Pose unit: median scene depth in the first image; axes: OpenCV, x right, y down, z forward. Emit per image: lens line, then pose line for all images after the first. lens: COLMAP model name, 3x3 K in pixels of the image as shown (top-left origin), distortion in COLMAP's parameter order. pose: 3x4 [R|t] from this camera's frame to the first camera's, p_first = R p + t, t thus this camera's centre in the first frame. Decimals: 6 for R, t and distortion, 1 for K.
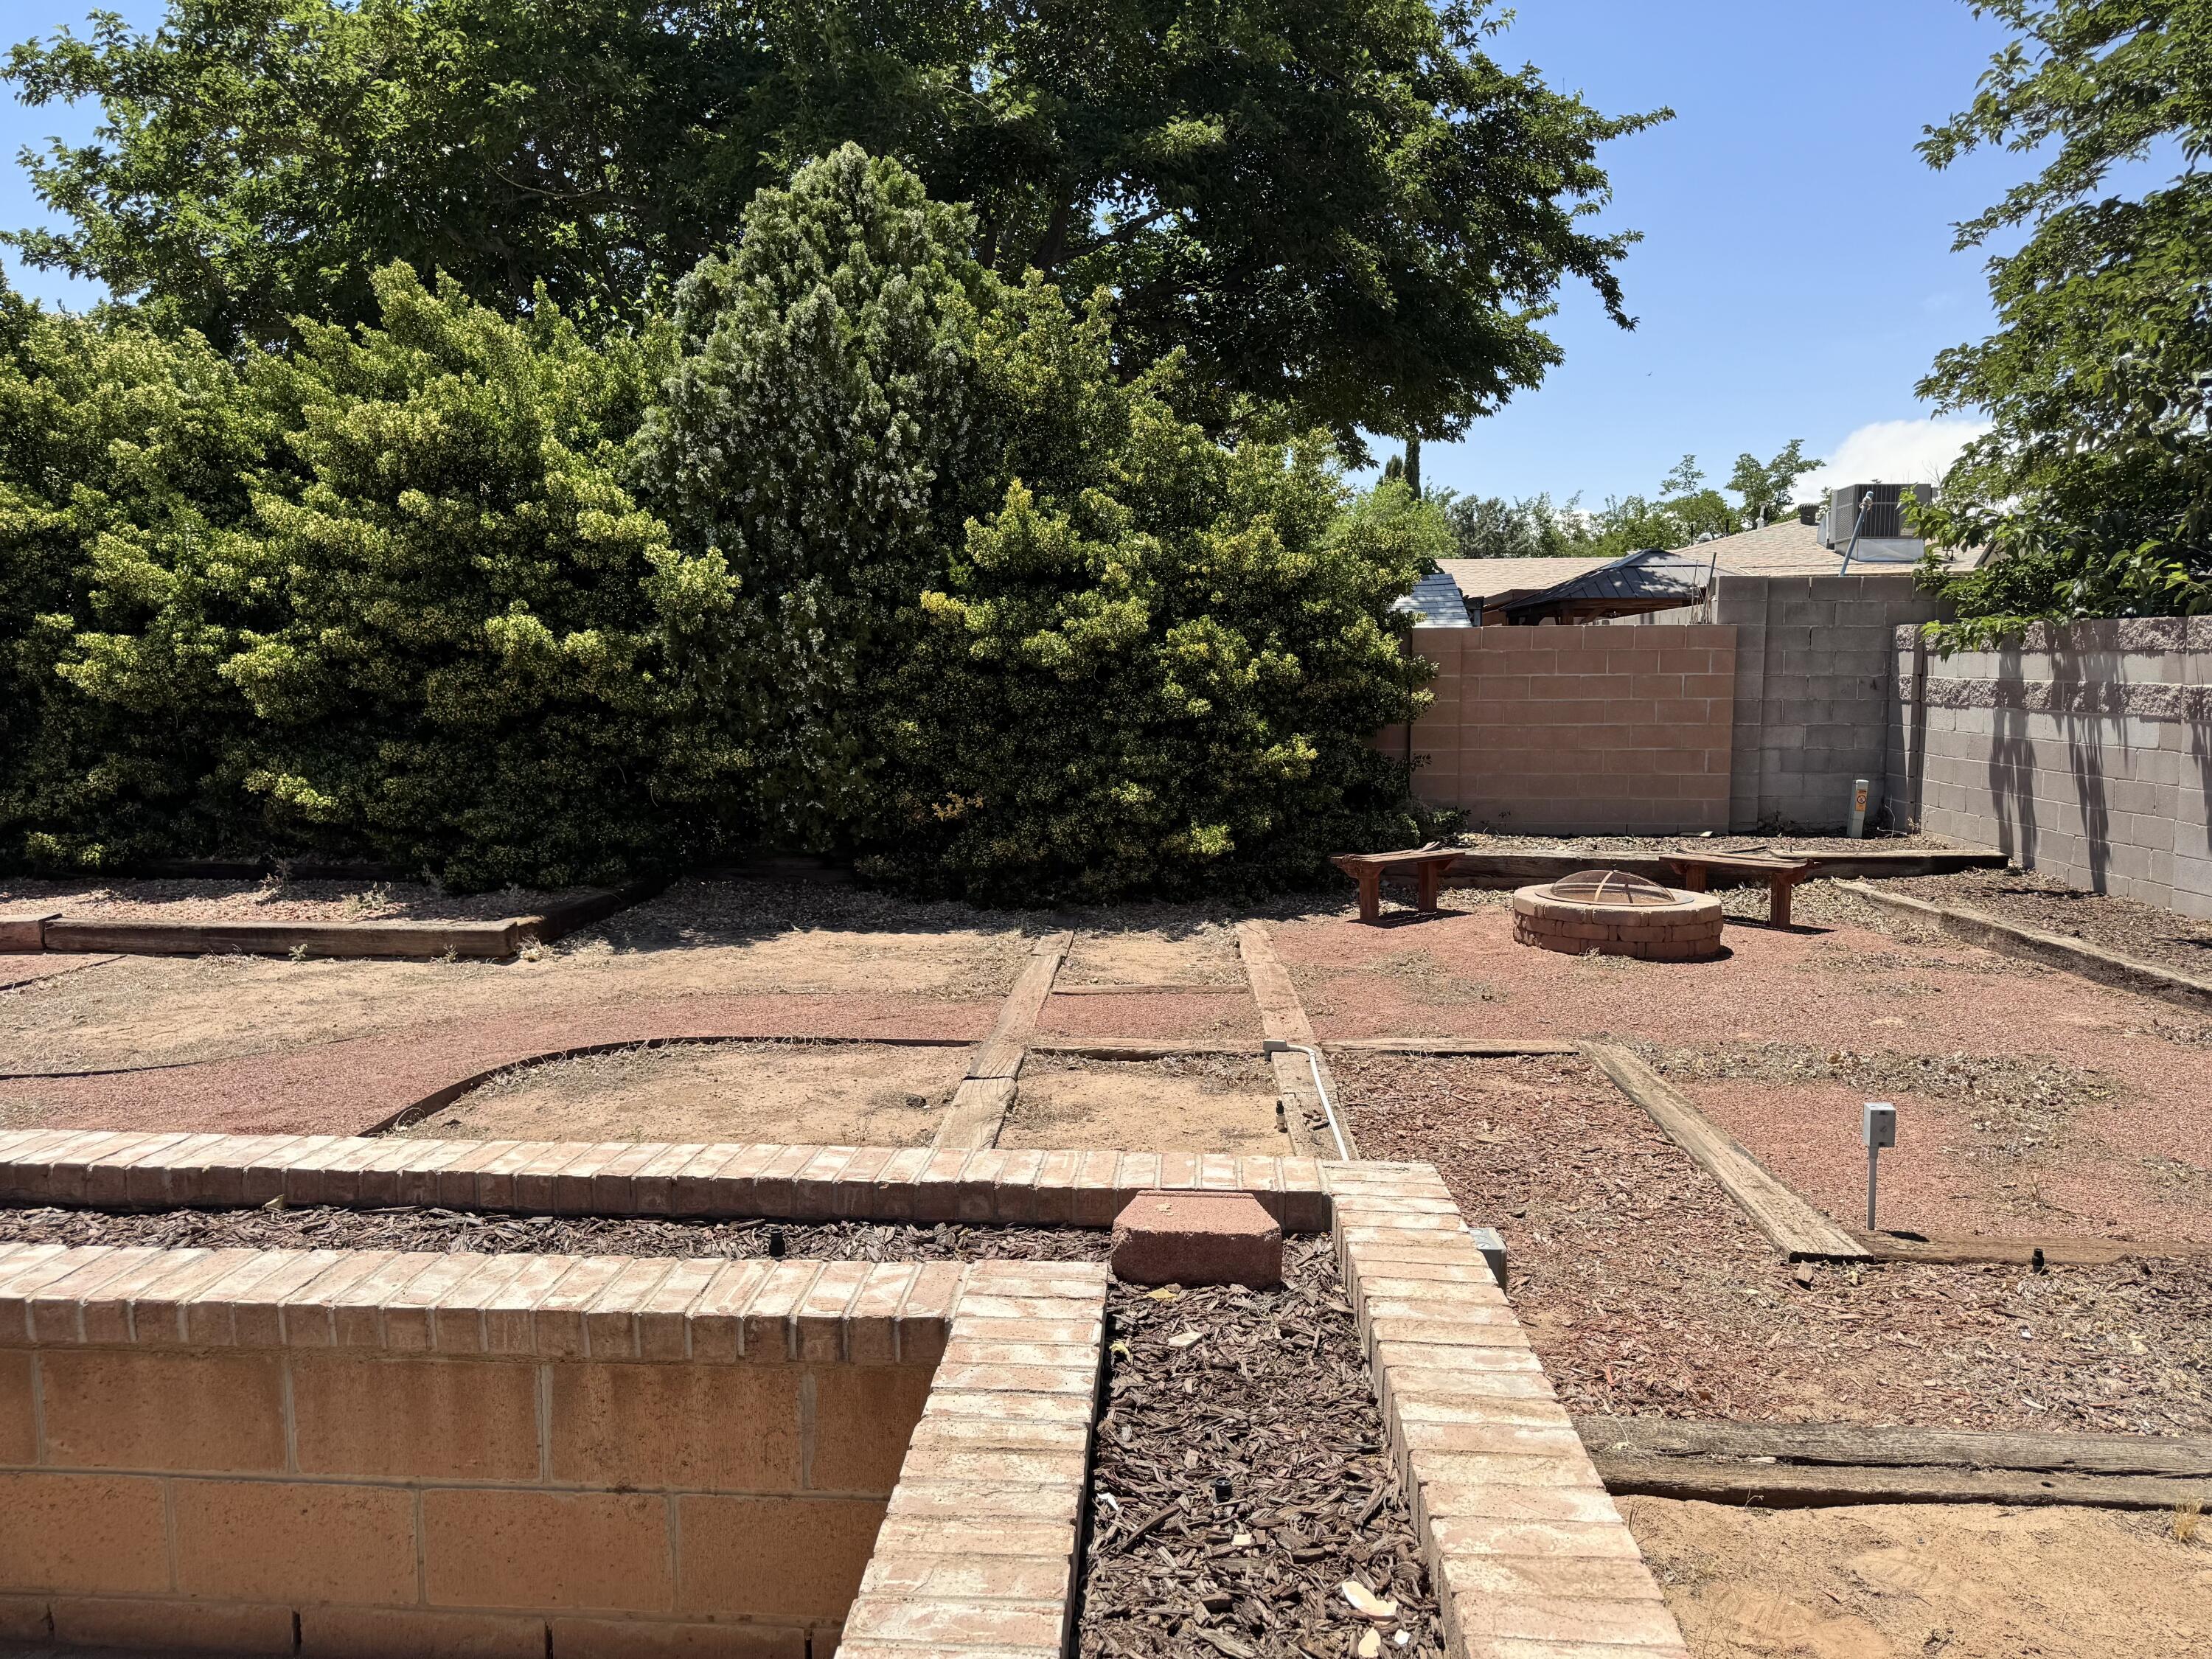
lens RADIAL K [[1542.6, 0, 1096.1], [0, 1542.6, 835.5], [0, 0, 1]] dist [-0.000673, 0.002949]
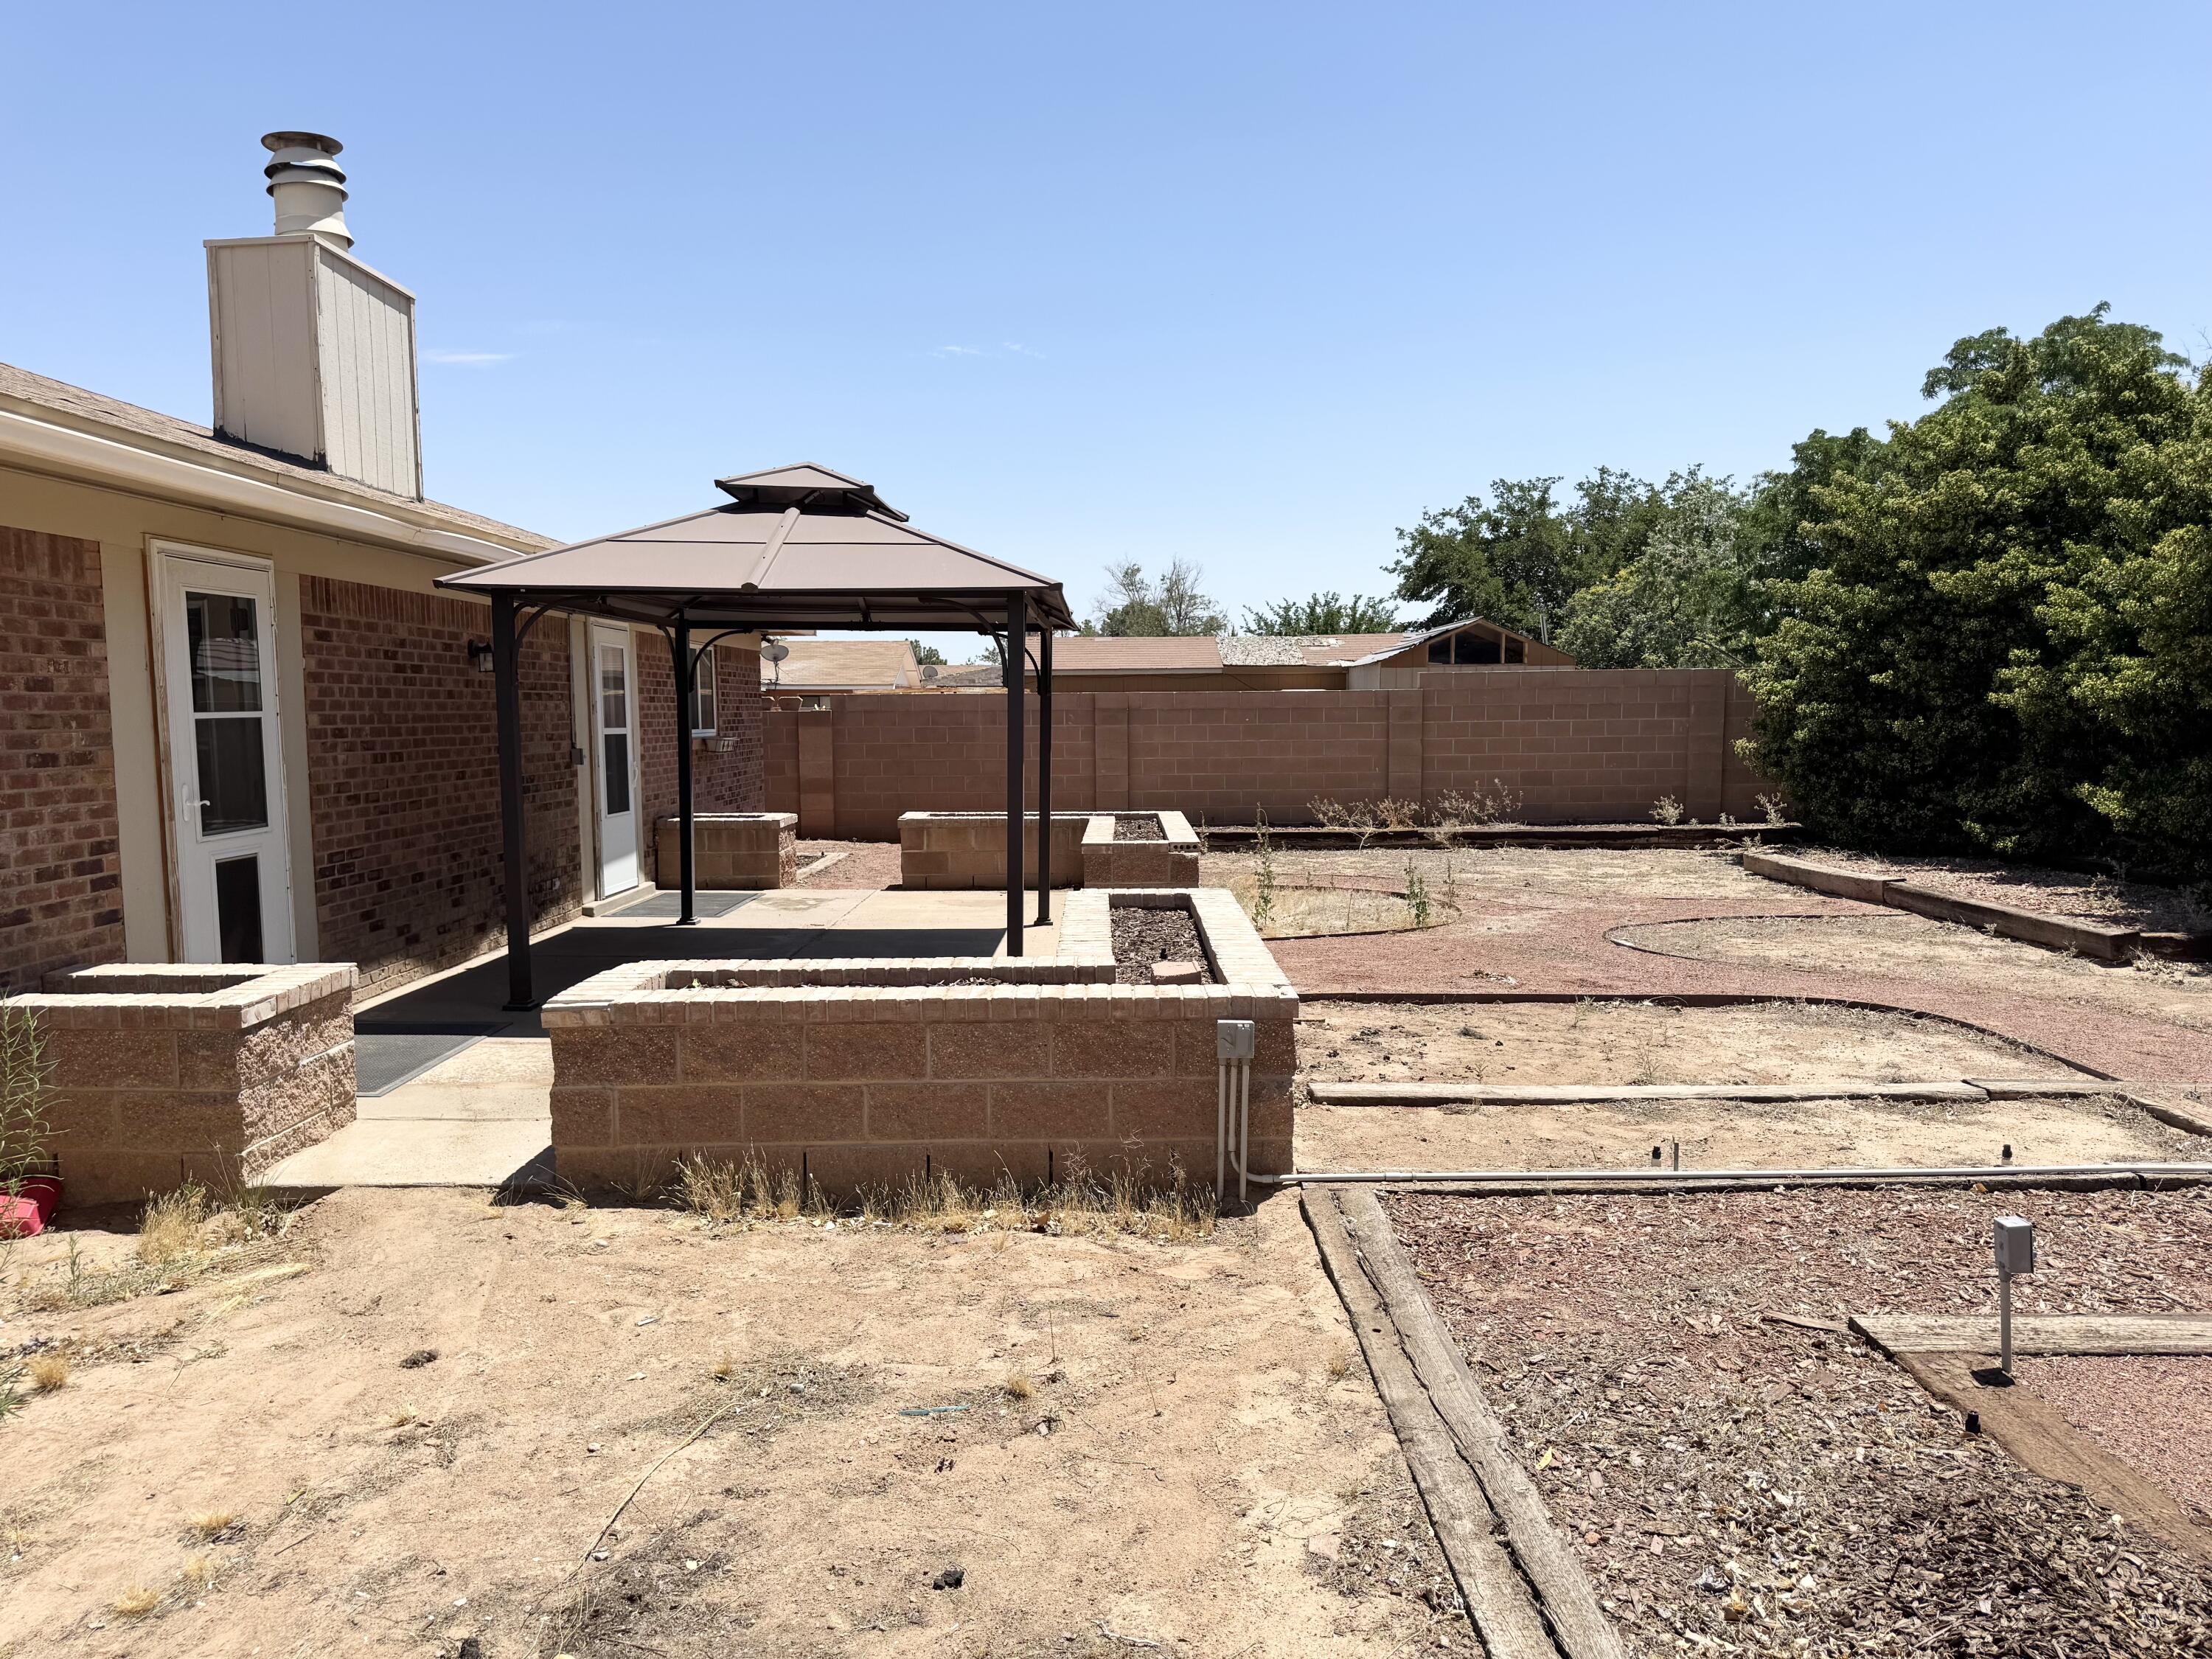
lens RADIAL K [[1542.6, 0, 1101.4], [0, 1542.6, 832.6], [0, 0, 1]] dist [-0.000673, 0.002949]
pose [[0.064048, 0.080117, -0.994726, 0.616877], [-0.102011, 0.992076, 0.073336, -0.015533], [0.992719, 0.096776, 0.071714, 0.222369]]
